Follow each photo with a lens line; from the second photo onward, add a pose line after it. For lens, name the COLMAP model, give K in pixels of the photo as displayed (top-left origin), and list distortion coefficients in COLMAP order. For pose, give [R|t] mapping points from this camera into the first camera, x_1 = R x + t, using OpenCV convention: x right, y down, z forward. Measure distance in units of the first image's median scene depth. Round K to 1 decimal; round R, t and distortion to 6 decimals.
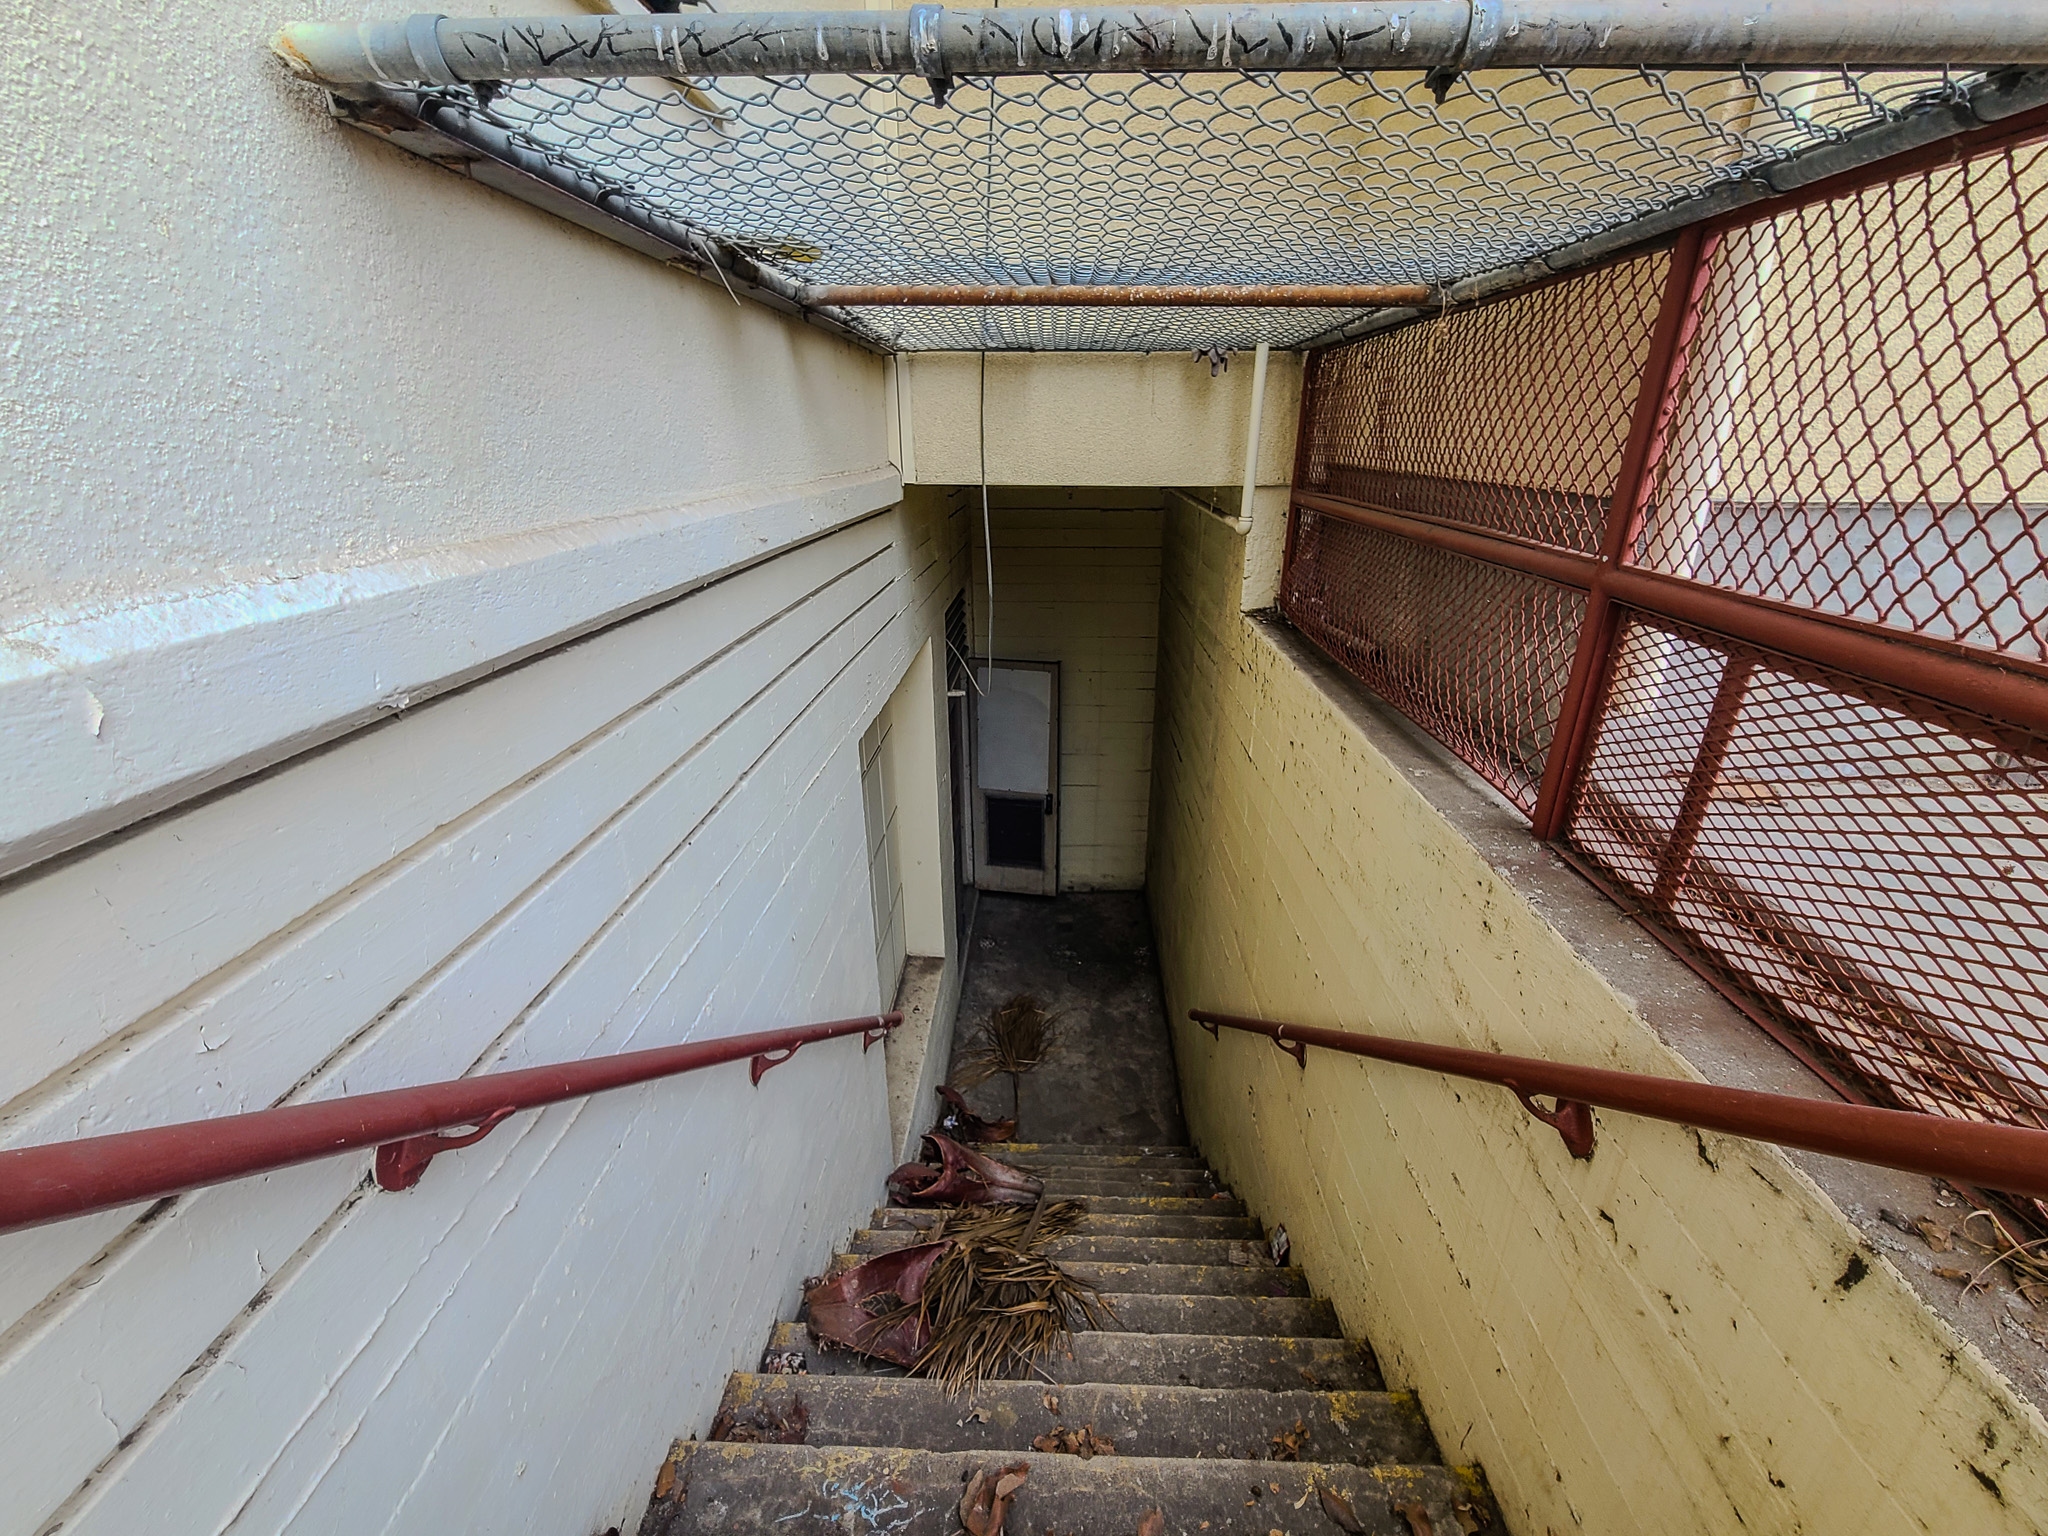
lens RADIAL K [[832.1, 0, 1028.9], [0, 832.1, 764.3], [0, 0, 1]] dist [0.000543, -0.002836]
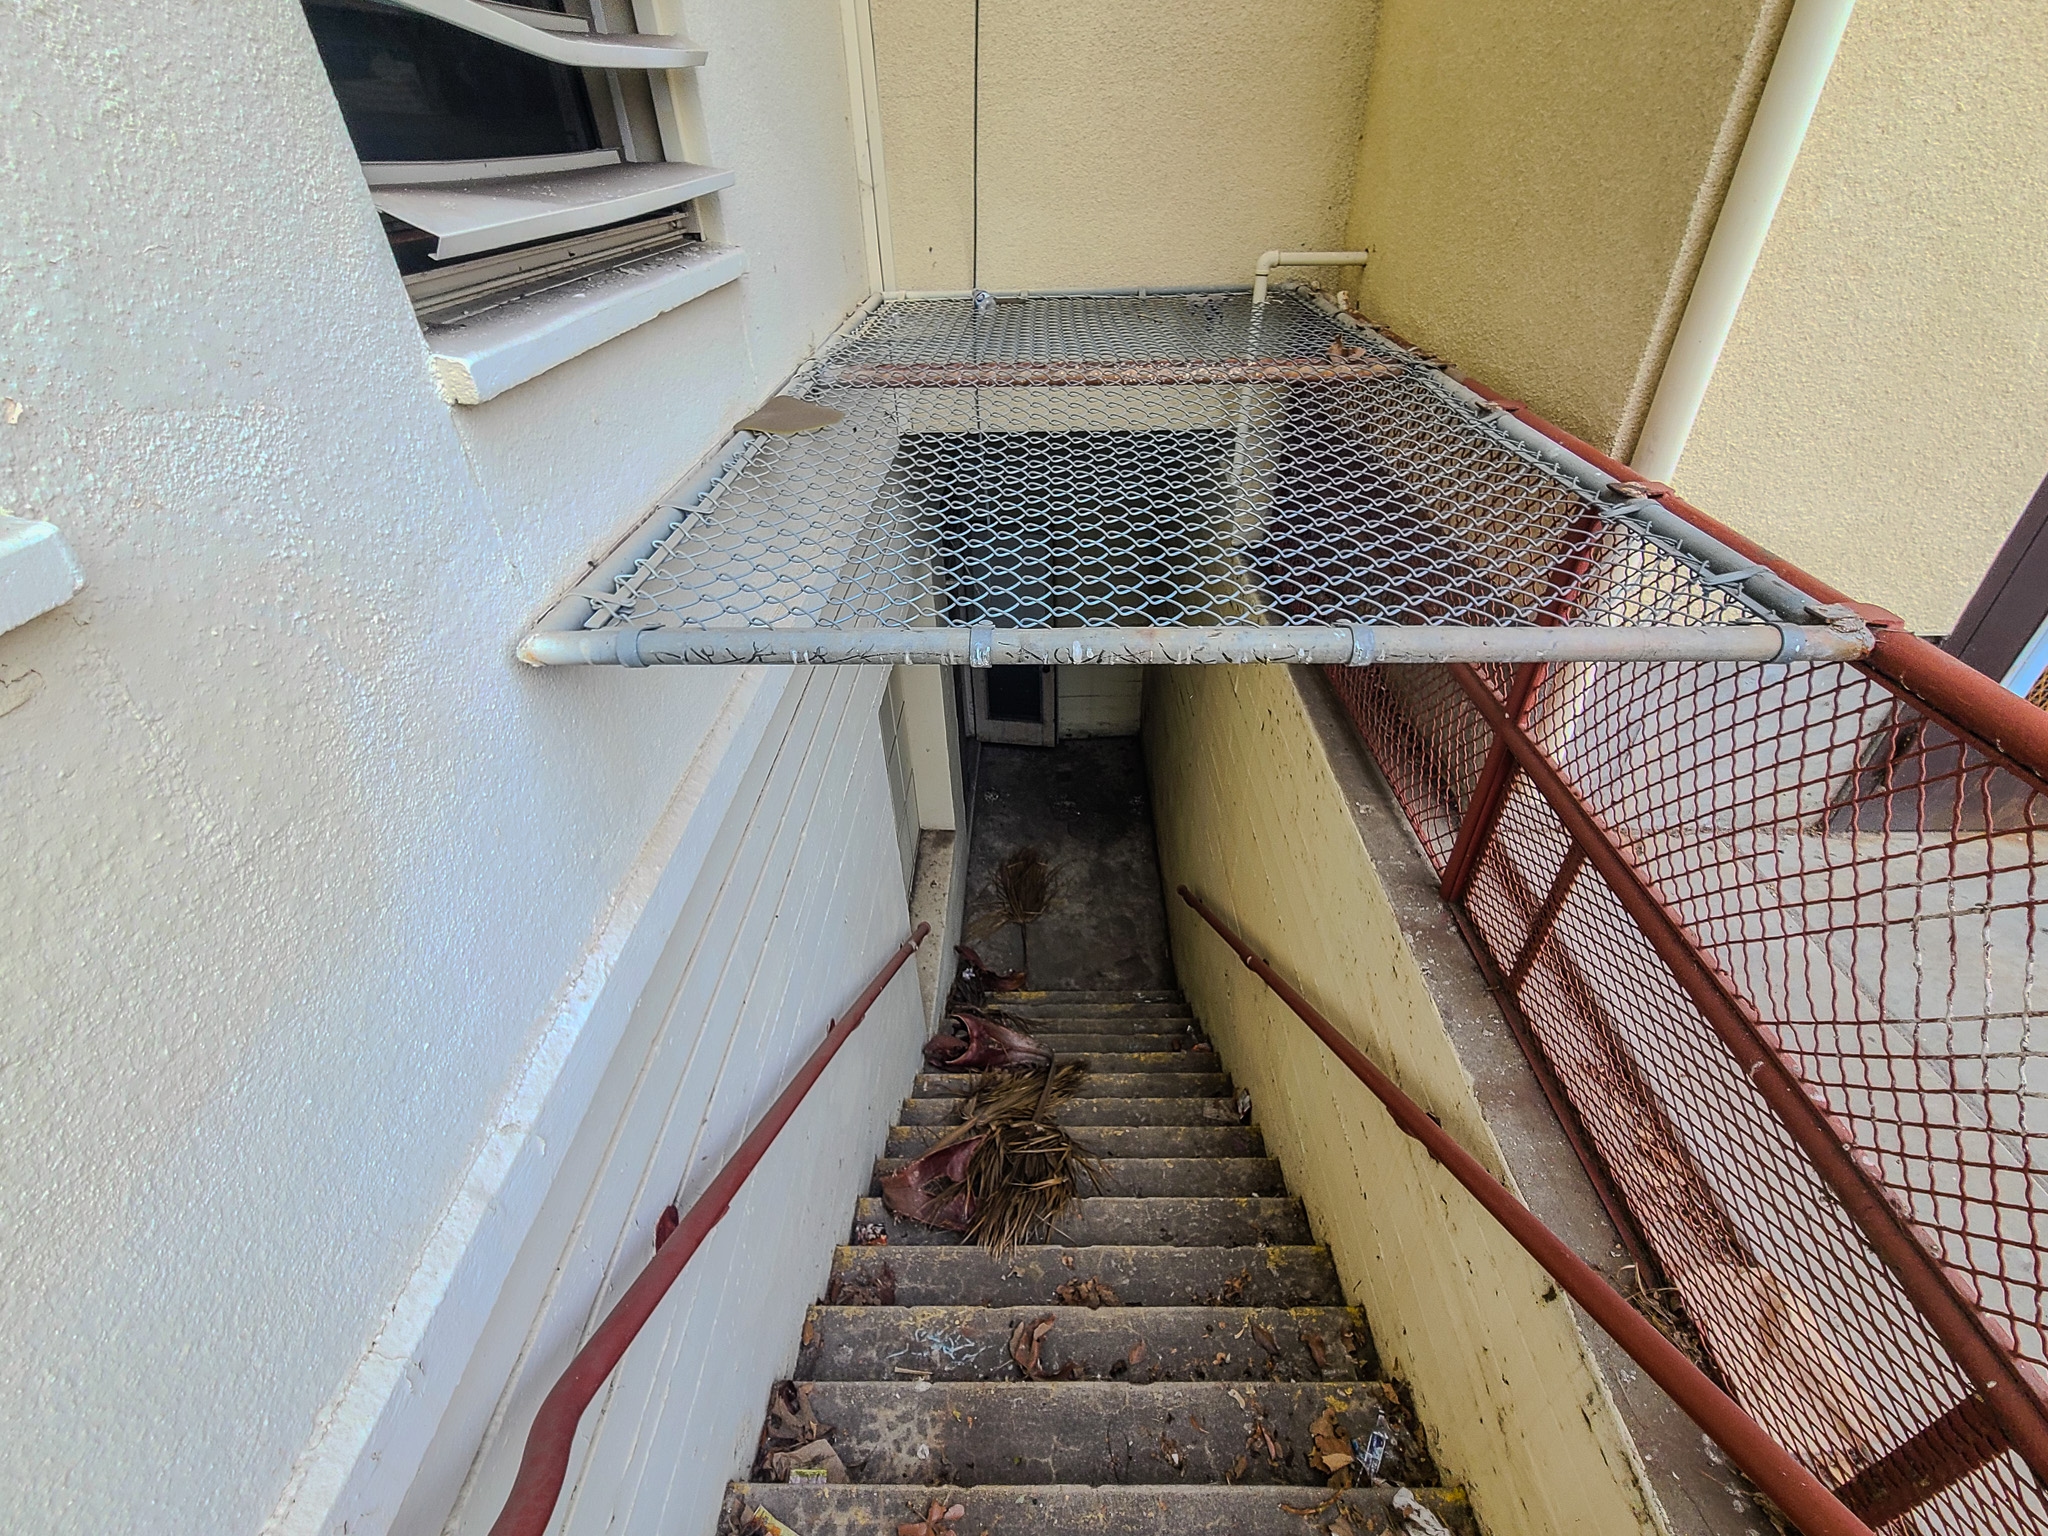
lens RADIAL K [[858.6, 0, 1028.5], [0, 858.6, 742.7], [0, 0, 1]] dist [0.000793, -0.000201]
pose [[0.999585, -0.028496, 0.004219, -0.013922], [0.026669, 0.970801, 0.238399, -0.287616], [-0.010889, -0.238188, 0.971158, -0.131051]]
